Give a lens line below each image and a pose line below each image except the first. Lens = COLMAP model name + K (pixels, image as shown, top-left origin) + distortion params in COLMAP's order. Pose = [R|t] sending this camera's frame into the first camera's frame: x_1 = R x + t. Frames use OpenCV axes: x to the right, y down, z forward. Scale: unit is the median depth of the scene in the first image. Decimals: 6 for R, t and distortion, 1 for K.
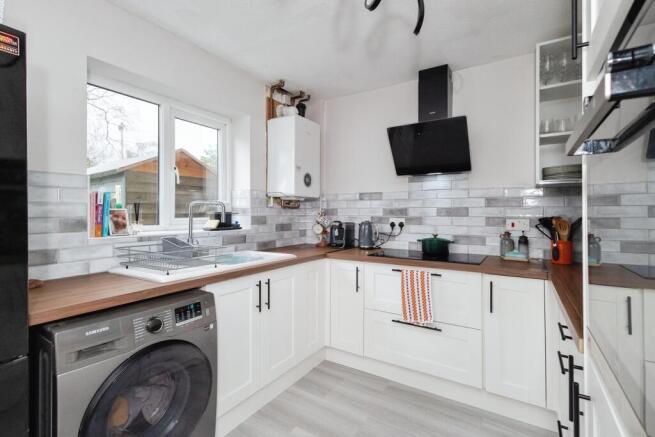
lens RADIAL K [[305.9, 0, 325.8], [0, 305.9, 210.2], [0, 0, 1]] dist [0.004684, 0.001514]
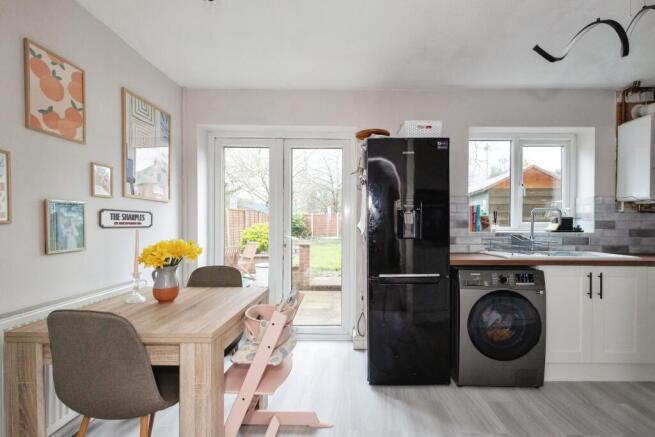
lens RADIAL K [[305.9, 0, 352.2], [0, 305.9, 227.2], [0, 0, 1]] dist [0.004684, 0.001514]
pose [[0.539604, 0.012062, -0.841833, 0.236939], [0.006157, 0.999814, 0.018272, 0.019654], [0.841896, -0.015042, 0.539430, -0.353779]]
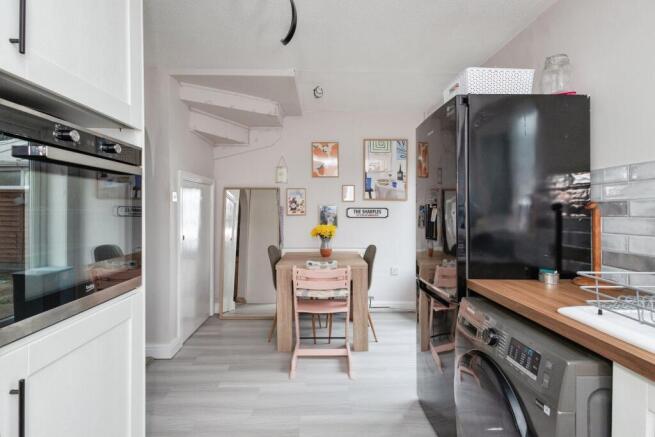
lens RADIAL K [[305.9, 0, 314.8], [0, 305.9, 208.6], [0, 0, 1]] dist [0.004684, 0.001514]
pose [[-0.840516, -0.003524, -0.541776, 0.194227], [0.002459, 0.999944, -0.010319, 0.002404], [0.541782, -0.010006, -0.840460, 0.784486]]
